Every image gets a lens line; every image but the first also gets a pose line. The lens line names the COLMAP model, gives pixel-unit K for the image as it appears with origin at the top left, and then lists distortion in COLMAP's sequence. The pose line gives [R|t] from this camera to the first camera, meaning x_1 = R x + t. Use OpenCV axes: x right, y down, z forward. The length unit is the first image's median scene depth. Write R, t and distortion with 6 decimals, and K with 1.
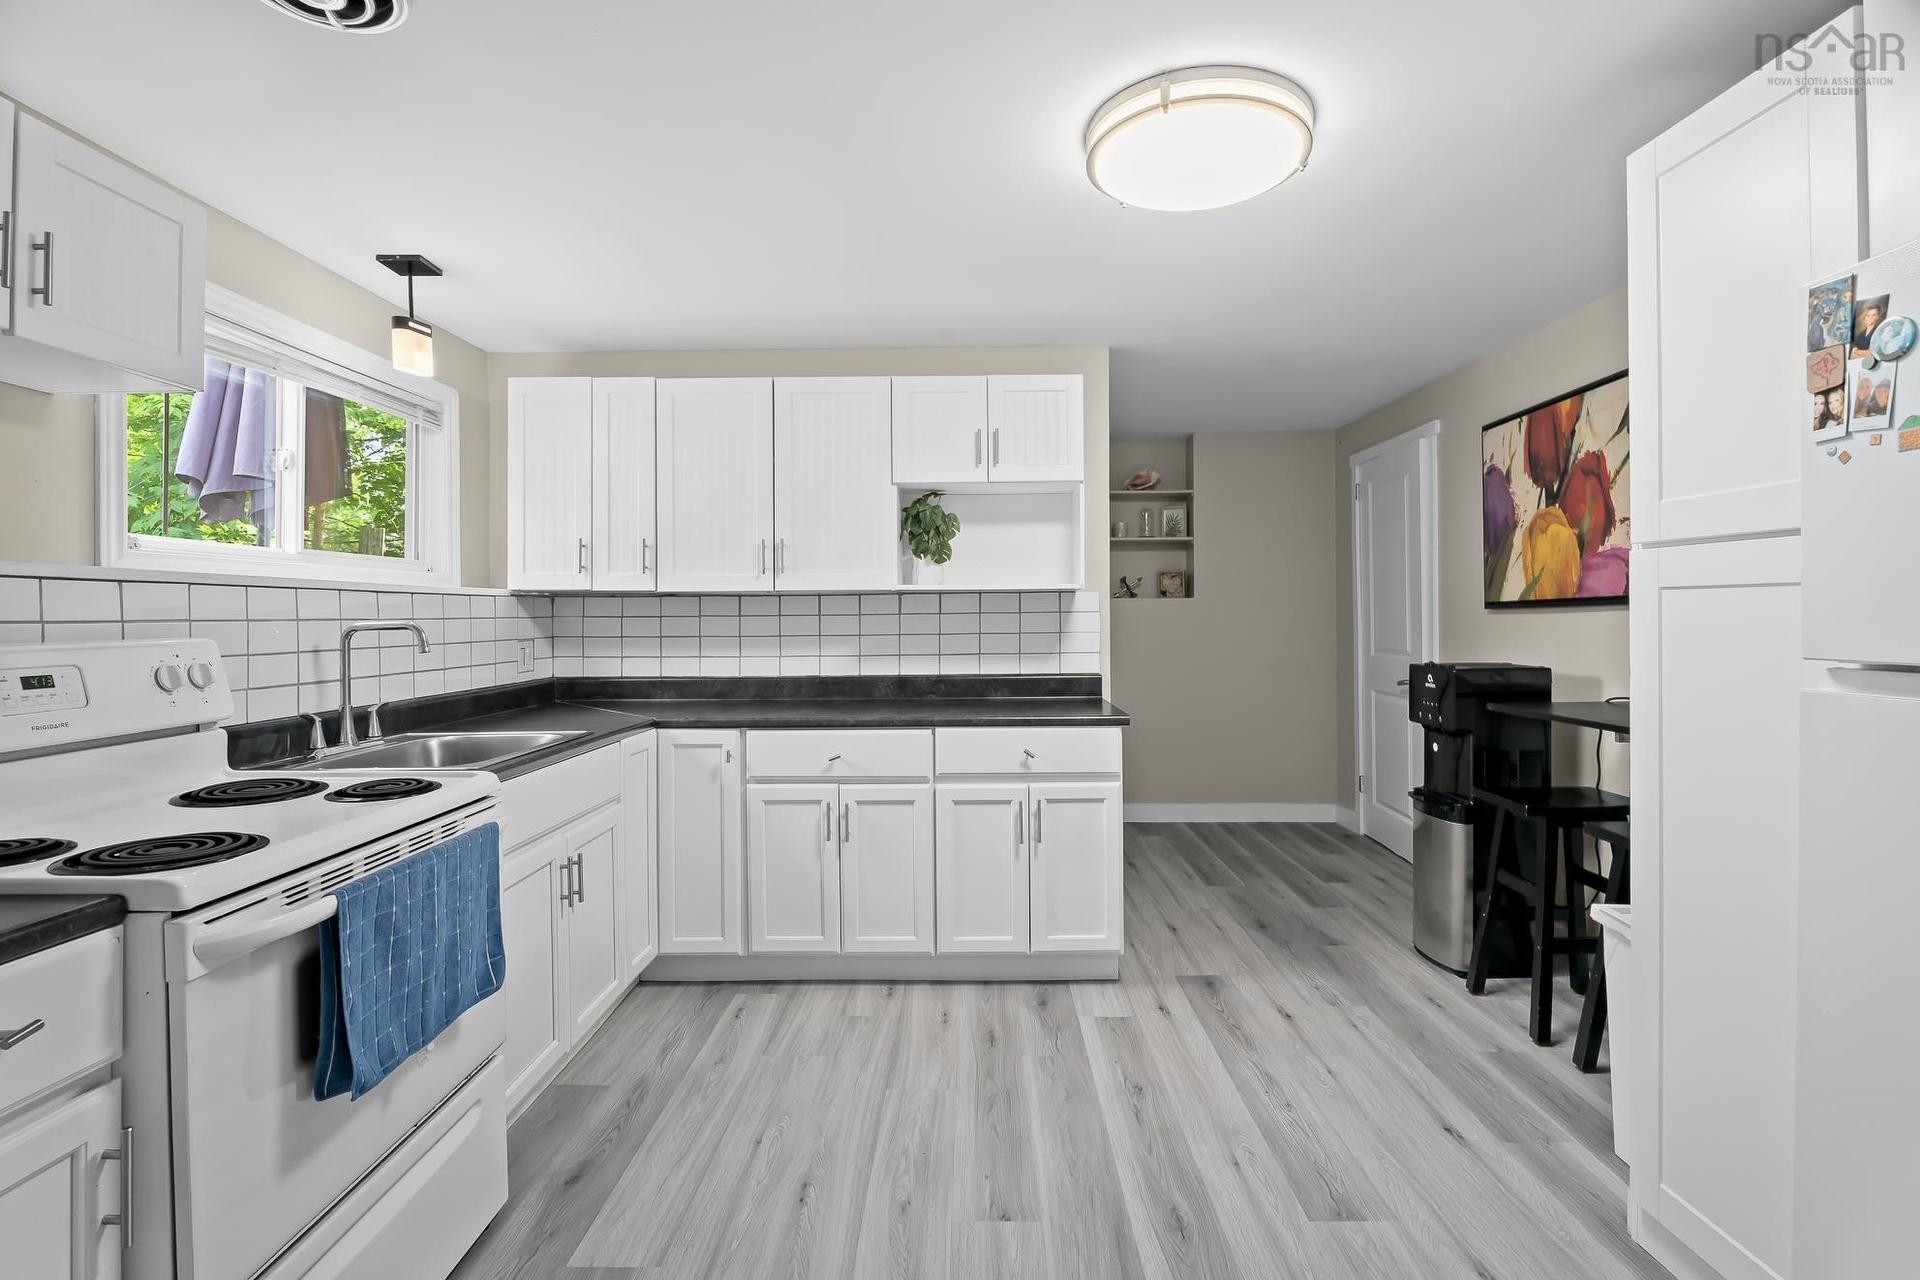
lens RADIAL K [[883.5, 0, 950.7], [0, 883.5, 629.9], [0, 0, 1]] dist [-0.011372, -0.000565]
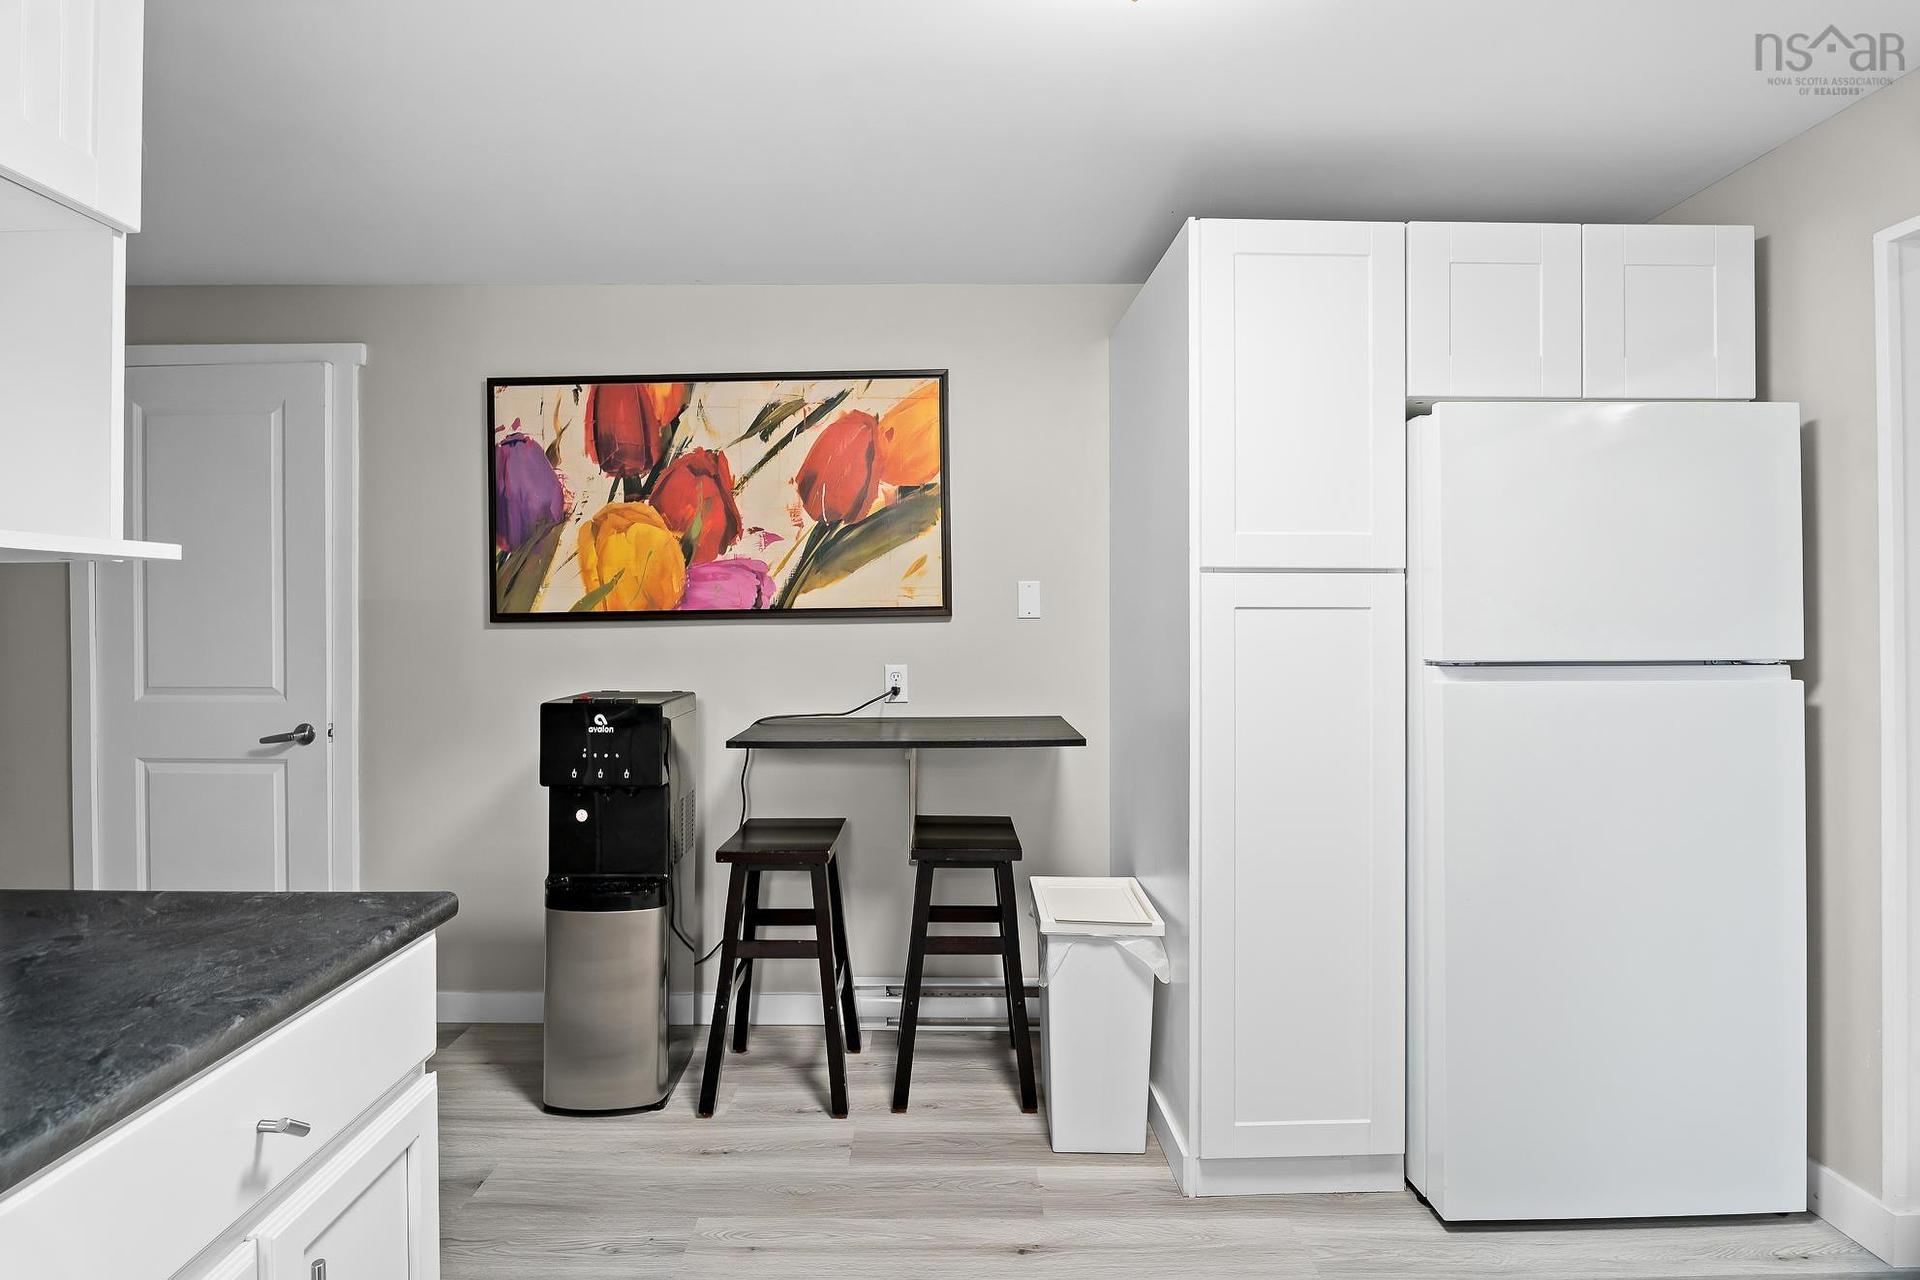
lens RADIAL K [[883.5, 0, 950.7], [0, 883.5, 629.9], [0, 0, 1]] dist [-0.011372, -0.000565]
pose [[-0.024034, 0.002028, 0.999709, -0.174145], [0.019427, 0.999810, -0.001562, -0.010054], [-0.999522, 0.019383, -0.024069, 0.724846]]
